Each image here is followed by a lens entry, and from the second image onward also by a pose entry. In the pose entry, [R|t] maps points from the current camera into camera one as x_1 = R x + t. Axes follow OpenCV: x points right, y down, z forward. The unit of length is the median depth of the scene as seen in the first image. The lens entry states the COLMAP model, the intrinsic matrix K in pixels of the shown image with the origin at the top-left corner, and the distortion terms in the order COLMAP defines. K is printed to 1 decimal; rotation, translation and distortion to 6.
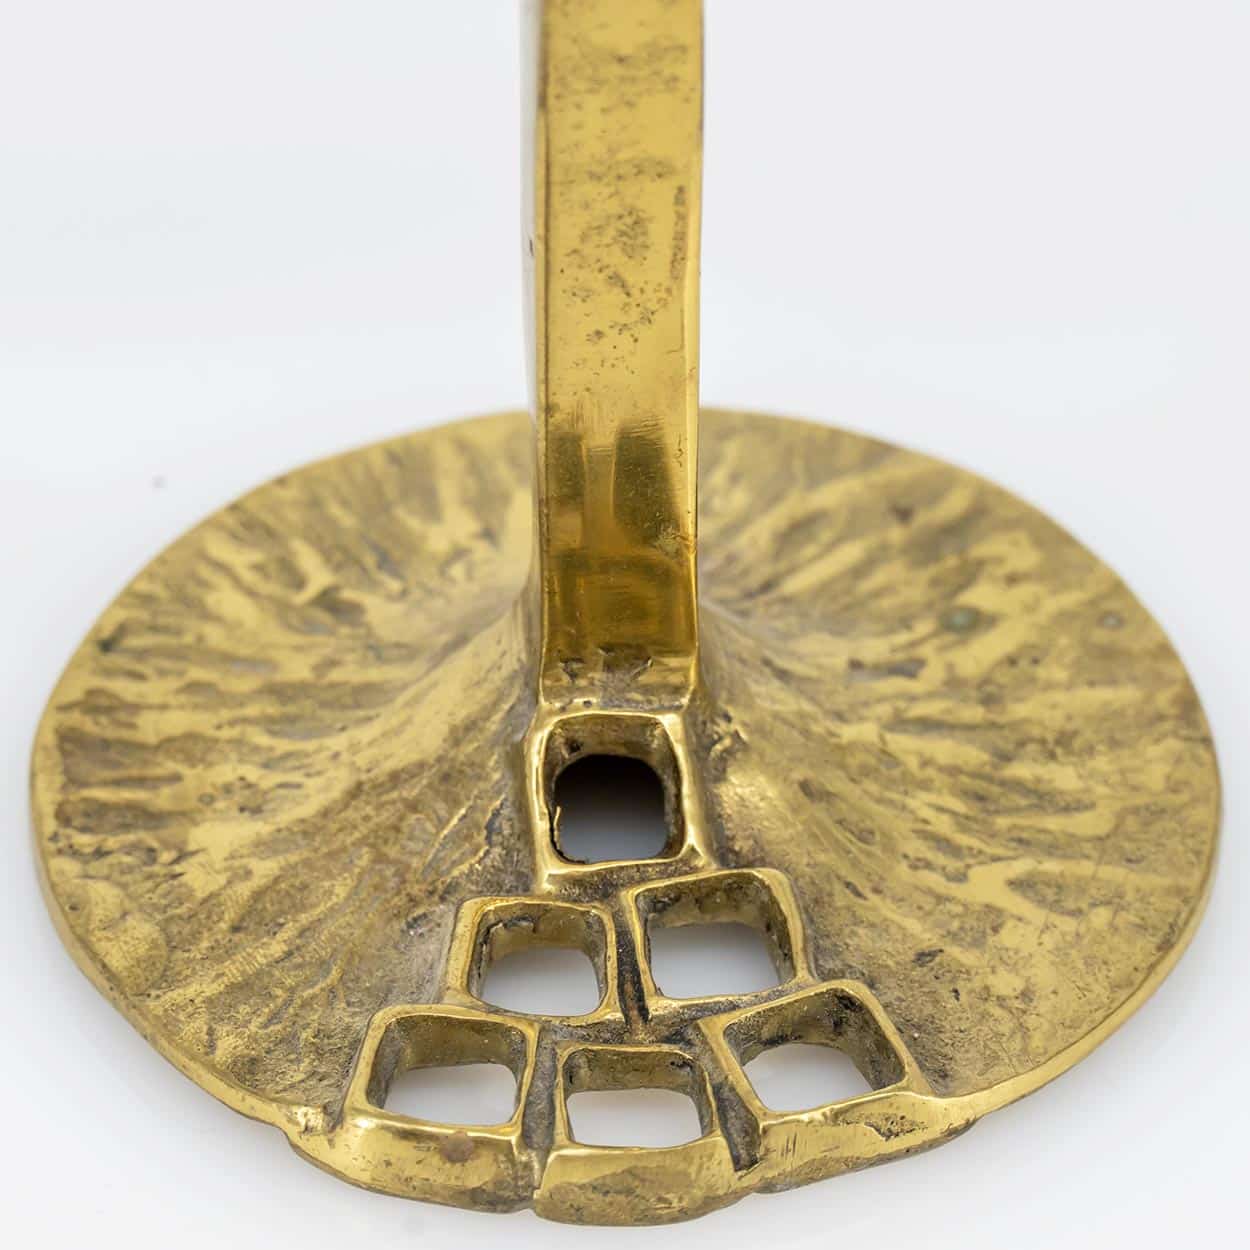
lens RADIAL K [[9038.7, 0, 625.0], [0, 9038.7, 625.0], [0, 0, 1]] dist [-0.075536, -9.211450]
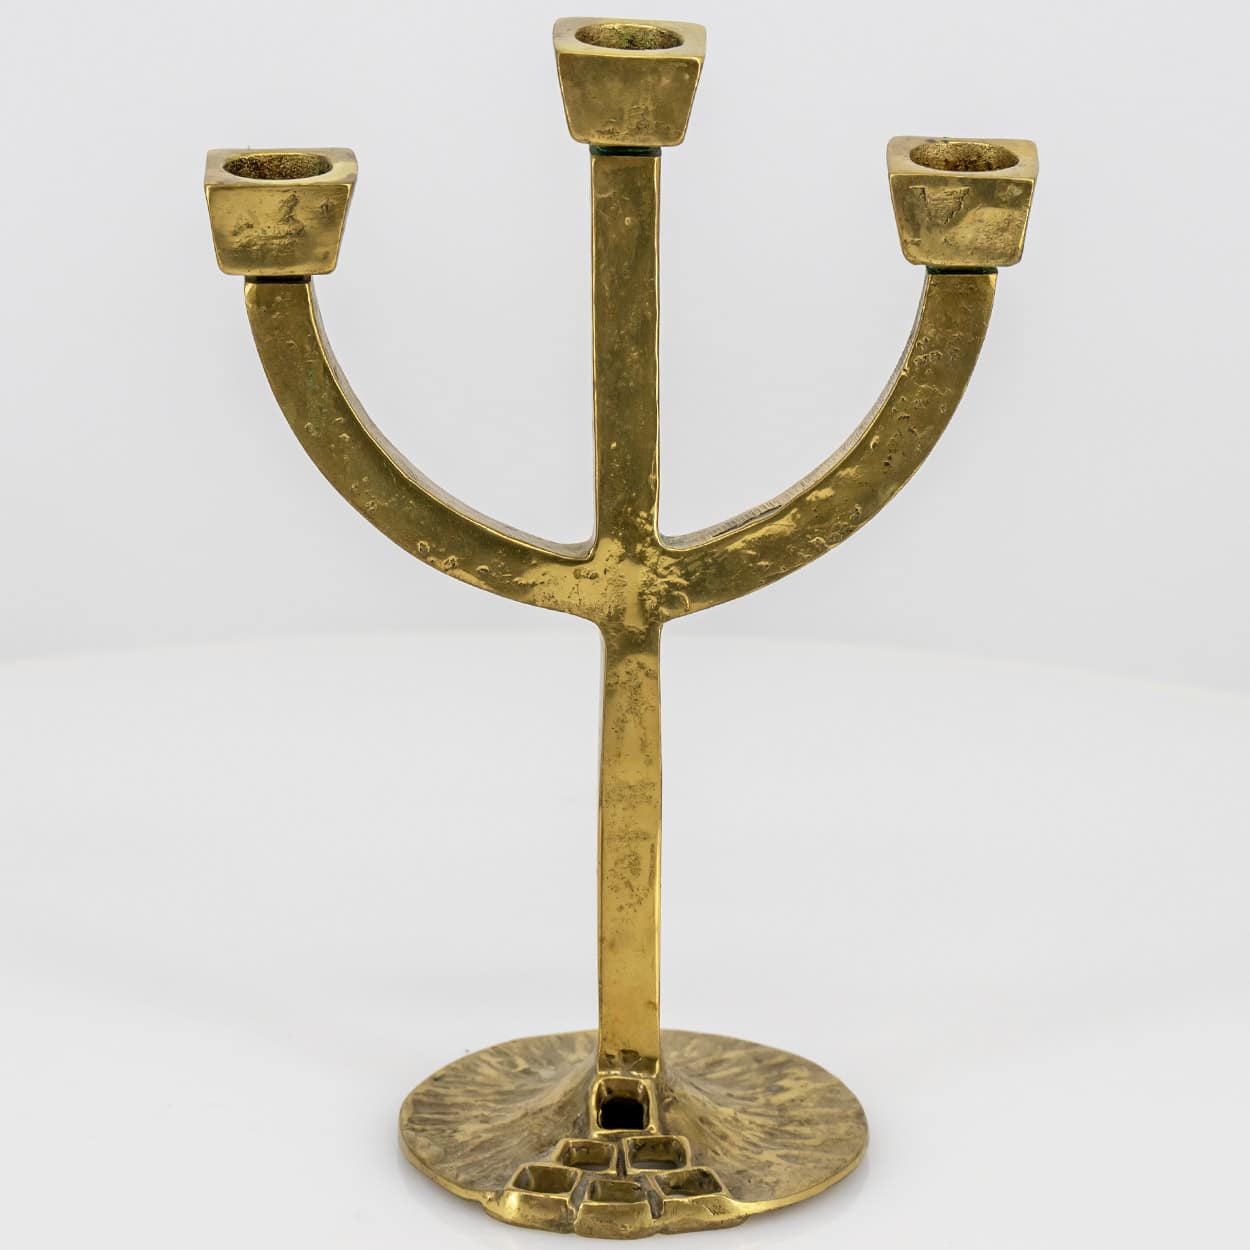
lens RADIAL K [[6531.0, 0, 625.0], [0, 6531.0, 625.0], [0, 0, 1]] dist [-0.061398, -0.600551]
pose [[0.995150, 0.036380, -0.091396, 0.161891], [-0.065629, 0.937637, -0.341364, 0.517029], [0.073277, 0.345707, 0.935477, -0.770643]]
